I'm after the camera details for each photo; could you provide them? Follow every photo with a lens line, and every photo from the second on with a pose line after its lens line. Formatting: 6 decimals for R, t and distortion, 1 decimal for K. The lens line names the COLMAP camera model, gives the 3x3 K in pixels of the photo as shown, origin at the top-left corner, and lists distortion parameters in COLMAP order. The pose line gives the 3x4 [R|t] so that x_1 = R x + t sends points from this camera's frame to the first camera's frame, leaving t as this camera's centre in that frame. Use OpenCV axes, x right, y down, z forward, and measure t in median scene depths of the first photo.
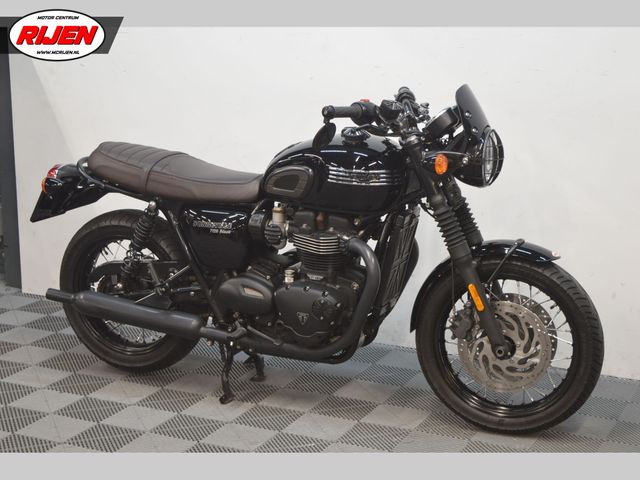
lens RADIAL K [[1217.4, 0, 319.3], [0, 1217.4, 239.9], [0, 0, 1]] dist [-0.098782, 0.000000]
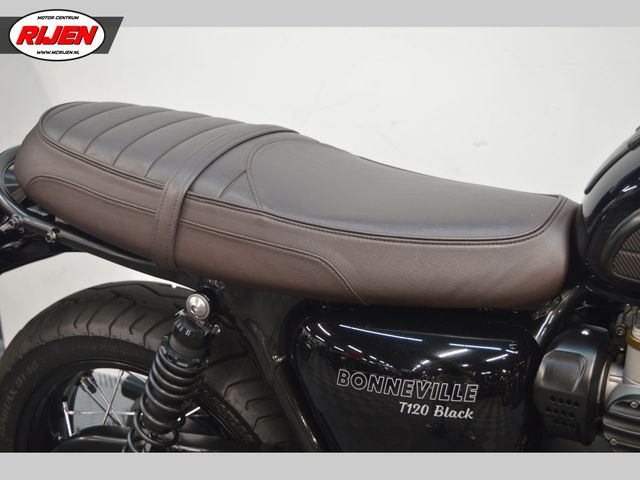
lens RADIAL K [[926.7, 0, 325.4], [0, 926.7, 239.8], [0, 0, 1]] dist [-0.007837, 0.000000]
pose [[0.999377, -0.020552, -0.028690, -0.095436], [0.022562, 0.997181, 0.071566, -0.059971], [0.027139, -0.072169, 0.997023, 0.747552]]
